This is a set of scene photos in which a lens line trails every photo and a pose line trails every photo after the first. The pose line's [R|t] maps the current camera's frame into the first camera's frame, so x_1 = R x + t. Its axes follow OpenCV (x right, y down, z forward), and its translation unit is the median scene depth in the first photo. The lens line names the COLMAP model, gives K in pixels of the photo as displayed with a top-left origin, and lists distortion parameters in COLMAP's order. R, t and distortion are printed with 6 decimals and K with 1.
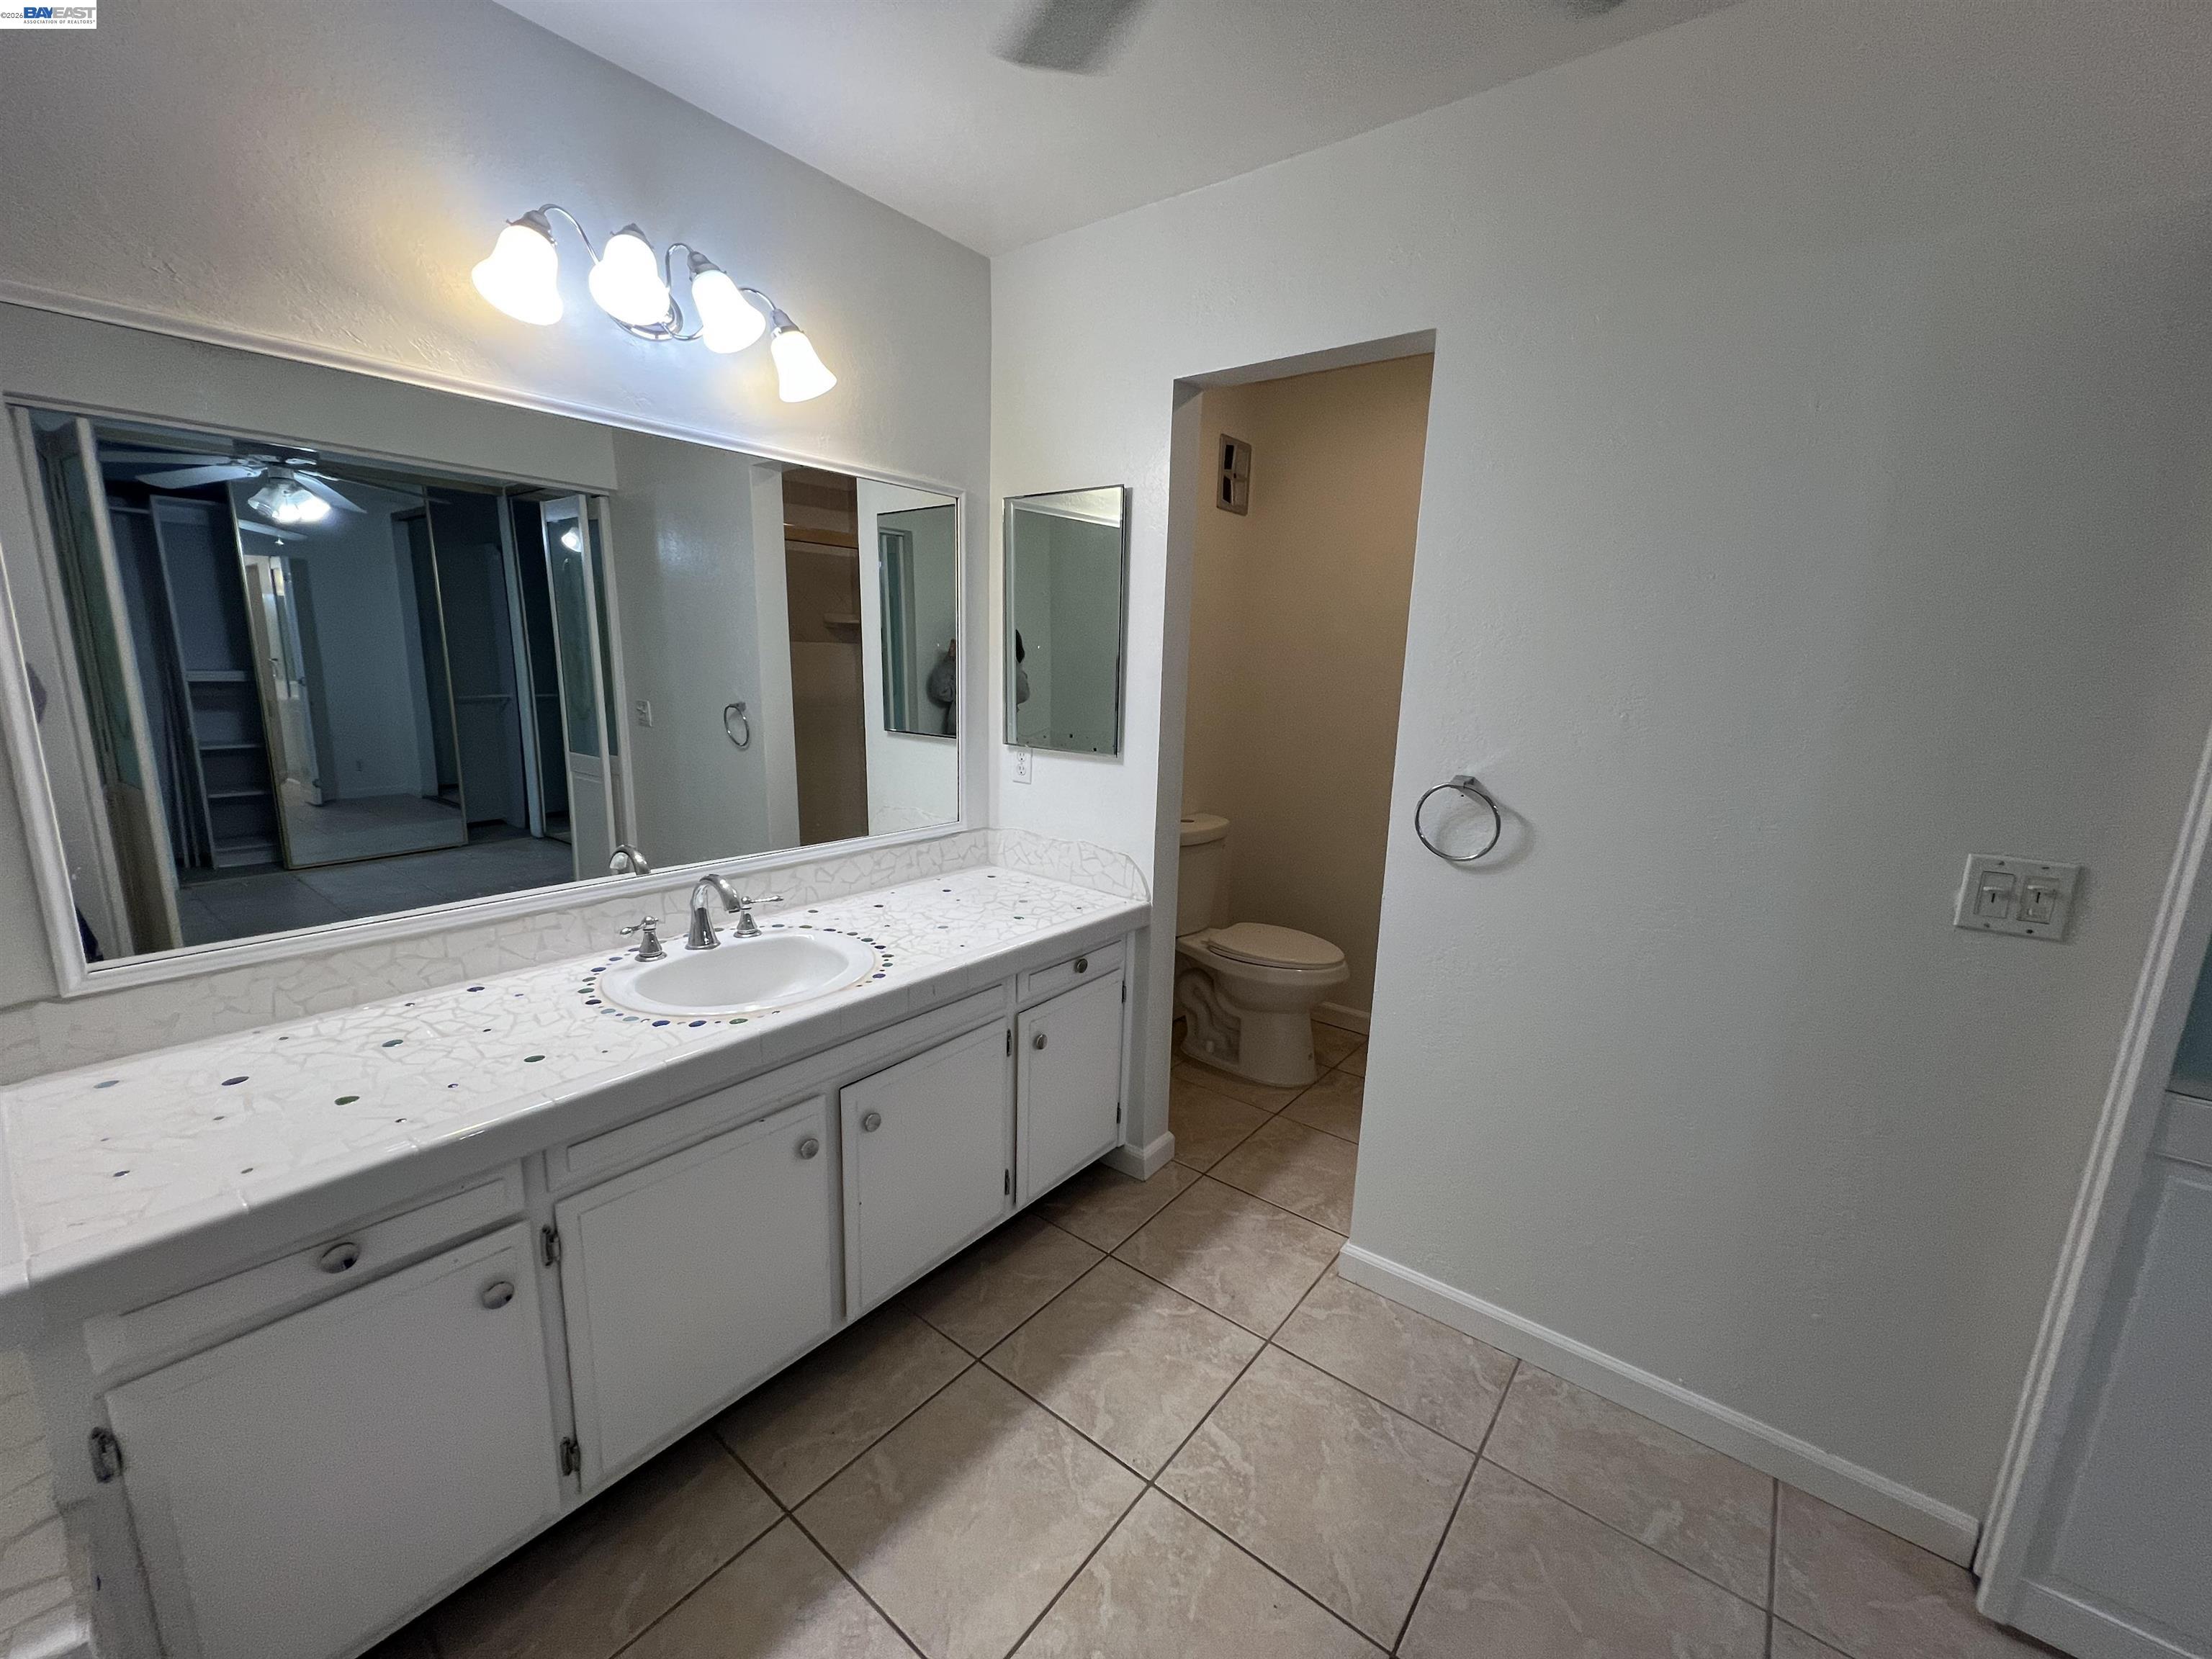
lens RADIAL K [[884.8, 0, 1121.4], [0, 884.8, 822.6], [0, 0, 1]] dist [-0.001162, -0.000110]
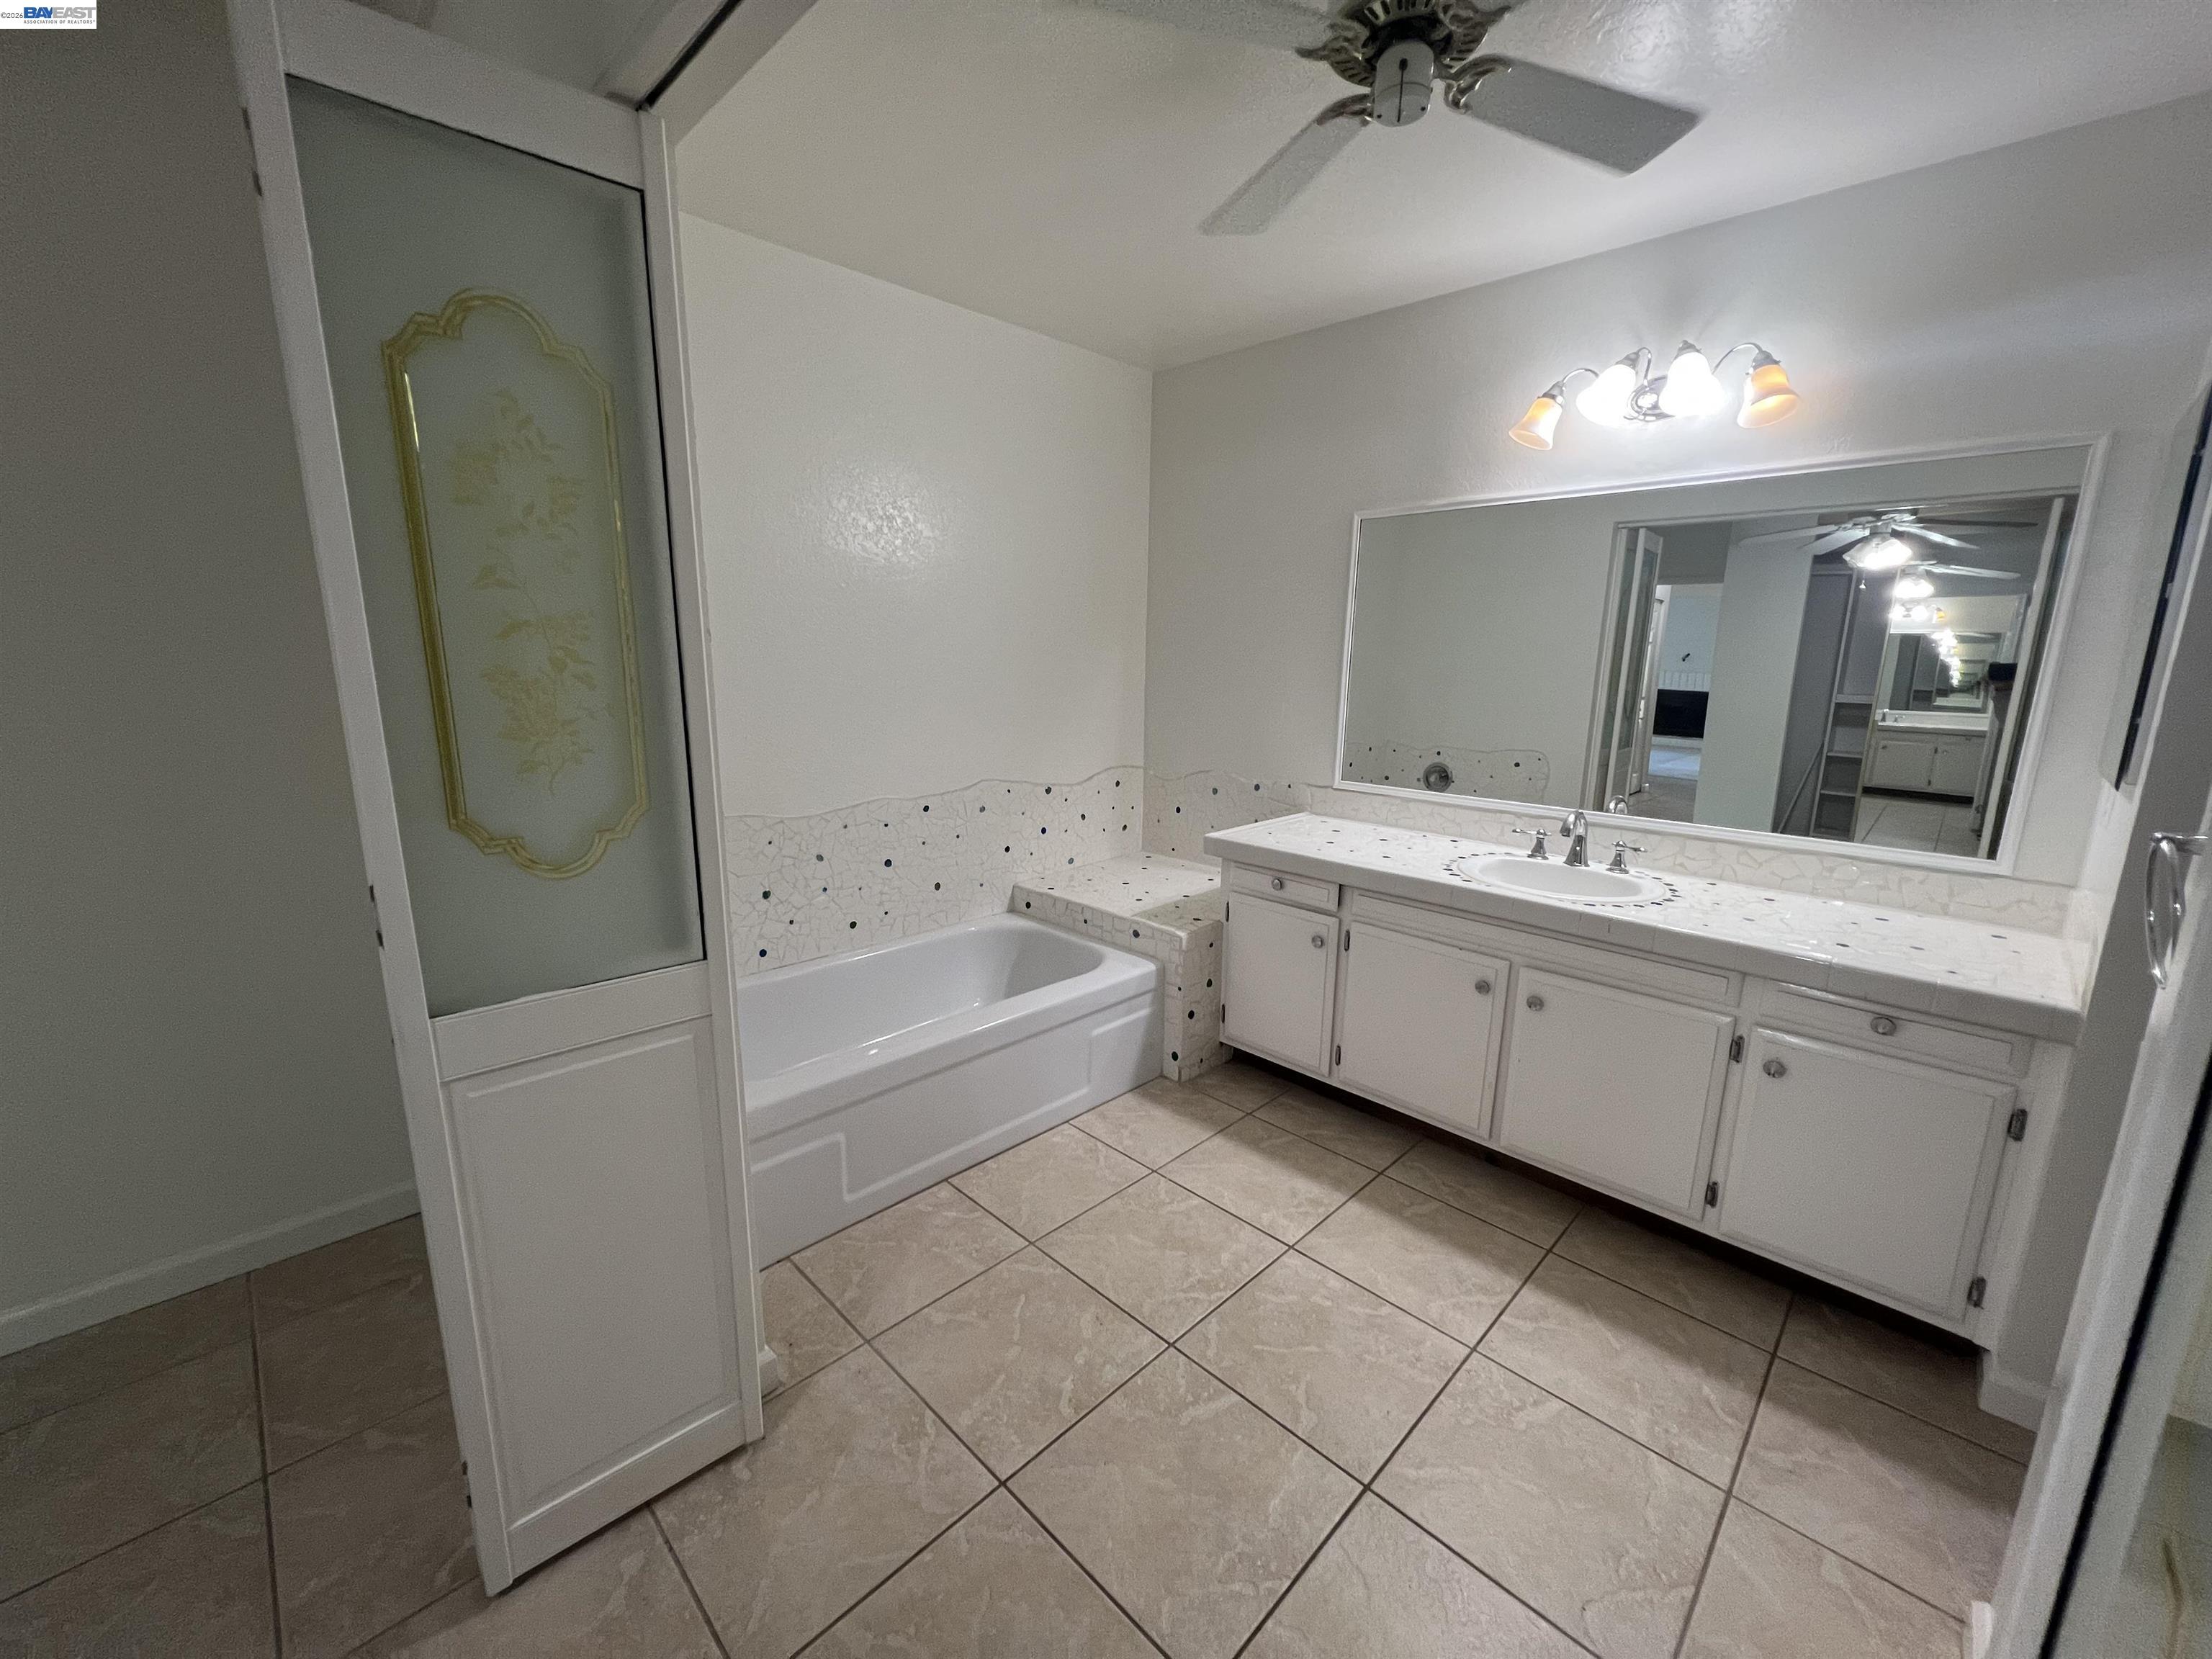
lens RADIAL K [[884.3, 0, 1110.2], [0, 884.3, 830.3], [0, 0, 1]] dist [0.000144, 0.000128]
pose [[-0.117749, 0.159123, -0.980212, 0.794651], [-0.208241, 0.961175, 0.181047, -0.006478], [0.970964, 0.225438, -0.080042, 0.346322]]
